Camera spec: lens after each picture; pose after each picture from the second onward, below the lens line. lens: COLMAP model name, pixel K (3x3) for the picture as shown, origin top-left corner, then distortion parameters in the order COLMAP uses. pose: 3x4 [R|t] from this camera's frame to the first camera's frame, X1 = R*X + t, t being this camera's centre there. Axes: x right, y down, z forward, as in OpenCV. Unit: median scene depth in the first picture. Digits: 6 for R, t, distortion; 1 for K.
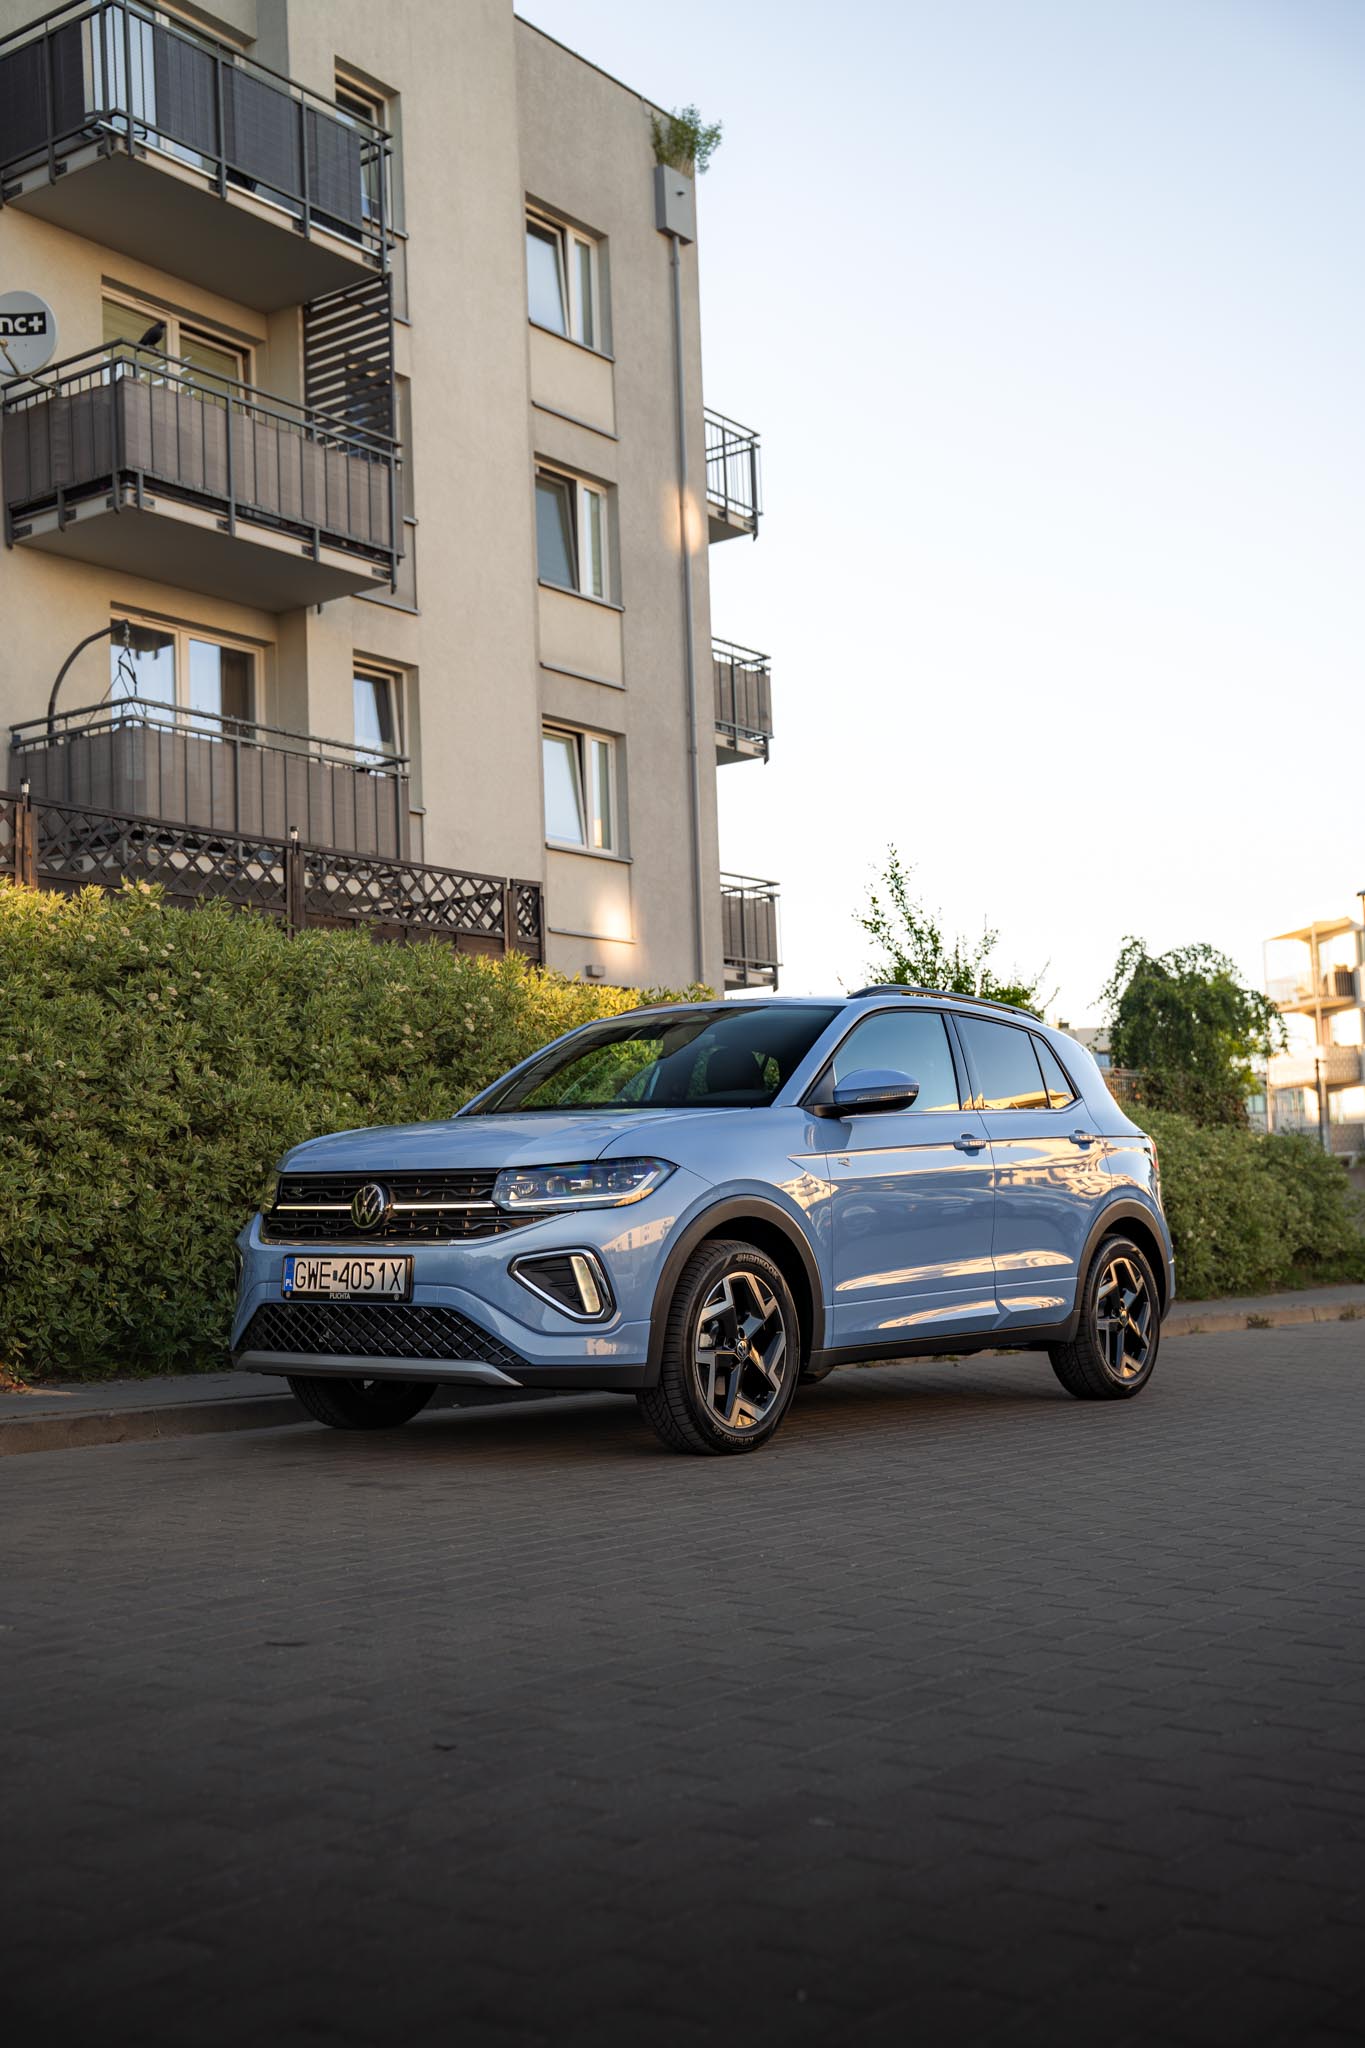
lens RADIAL K [[2279.3, 0, 676.4], [0, 2279.3, 963.0], [0, 0, 1]] dist [0.159212, 0.006269]
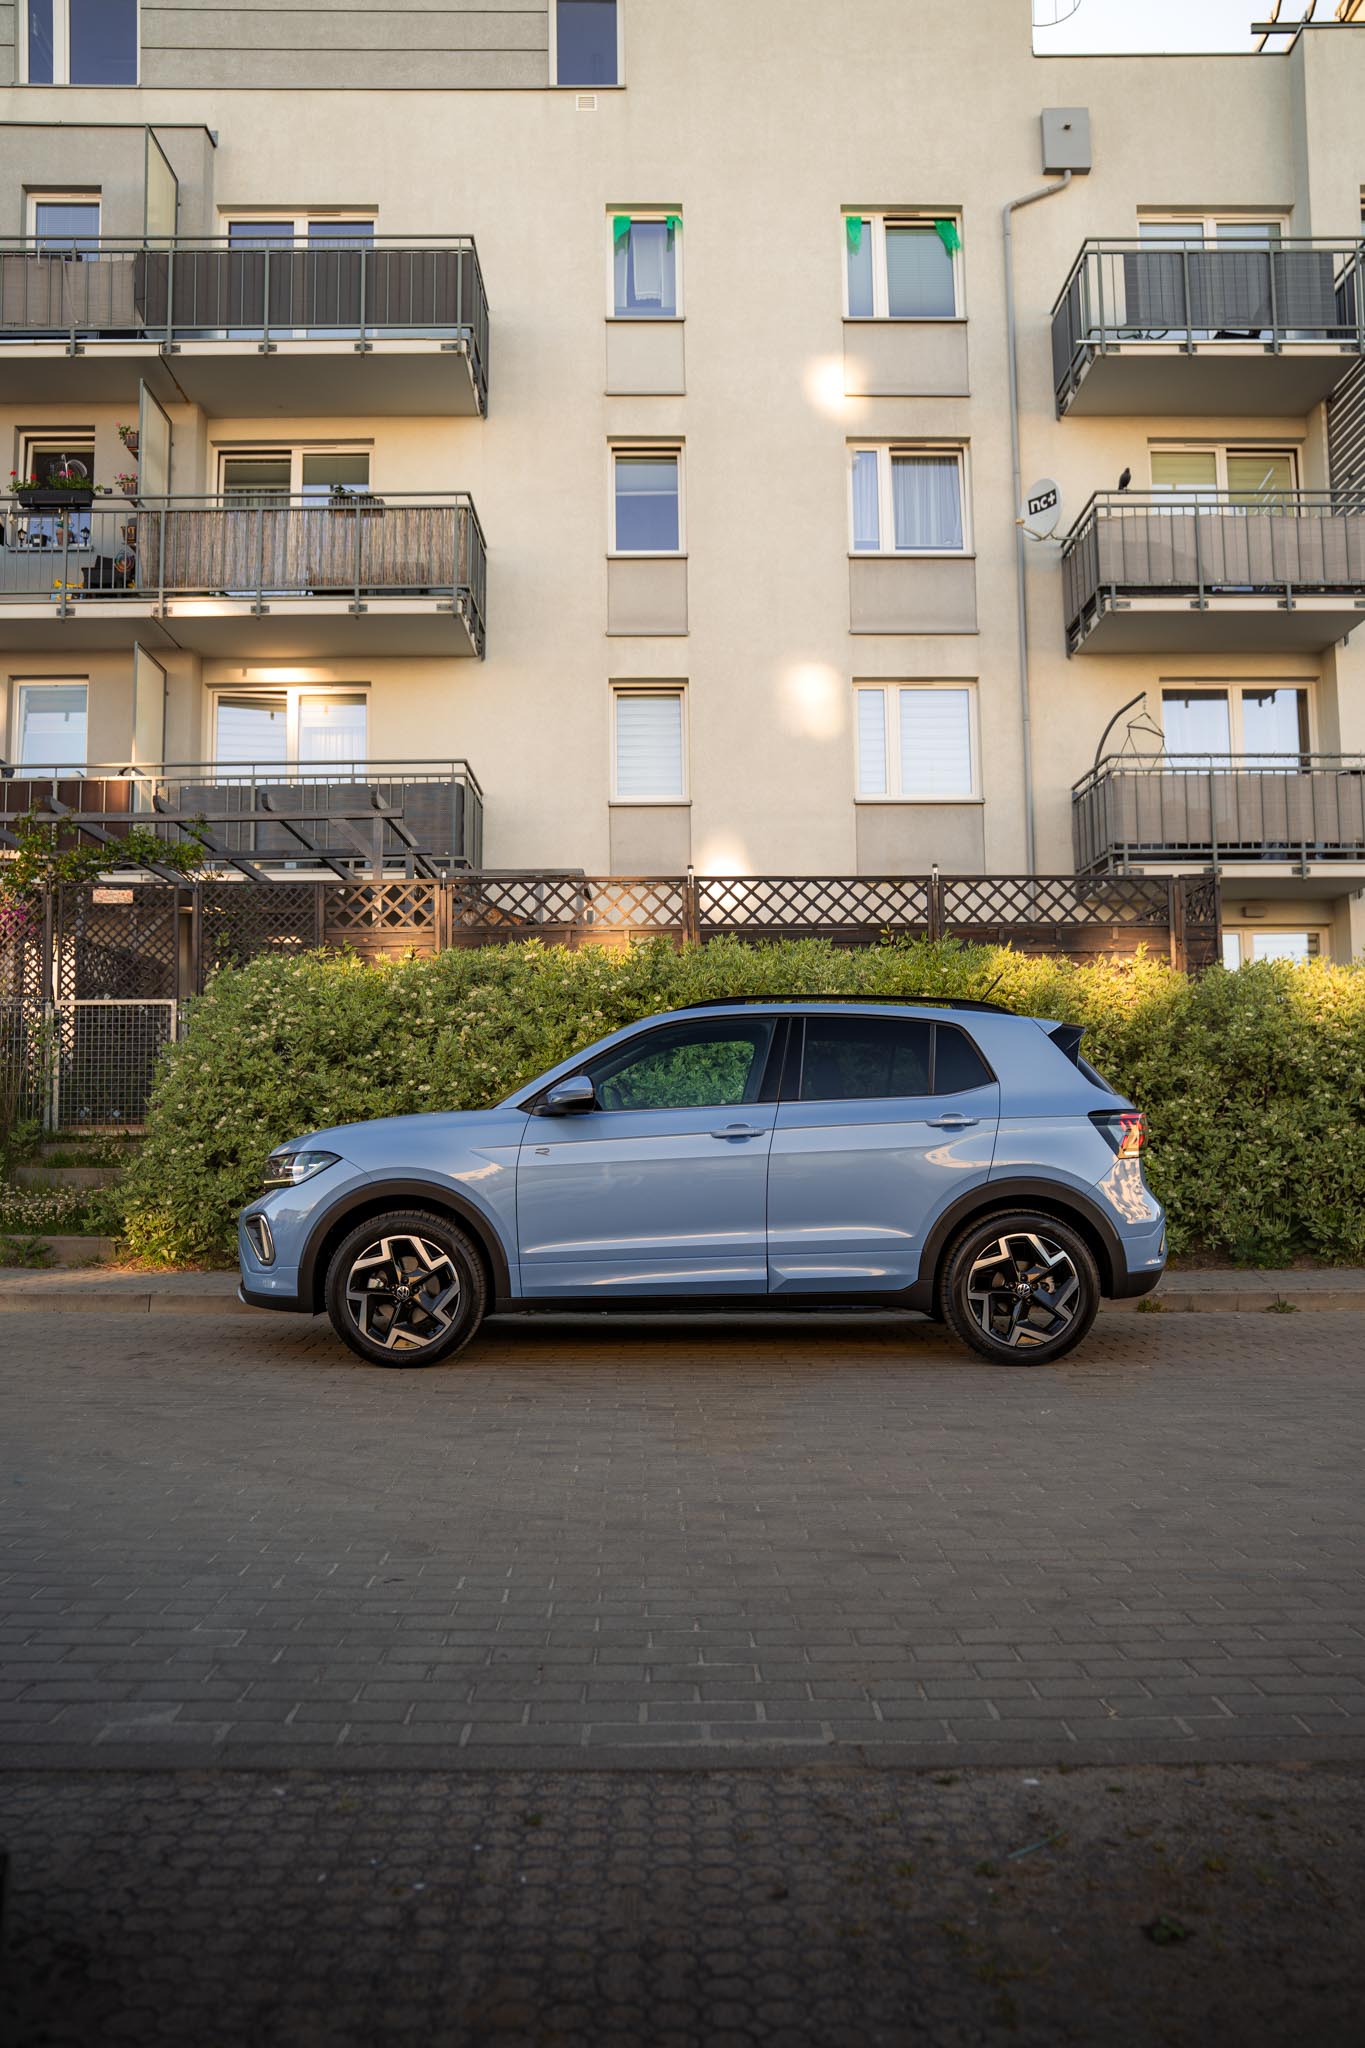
lens RADIAL K [[1652.3, 0, 688.5], [0, 1652.3, 977.1], [0, 0, 1]] dist [-0.011536, 0.001413]
pose [[0.610098, -0.061901, -0.789904, 0.350917], [0.083946, 0.996382, -0.013244, 0.004374], [0.787866, -0.058230, 0.613087, 0.212159]]
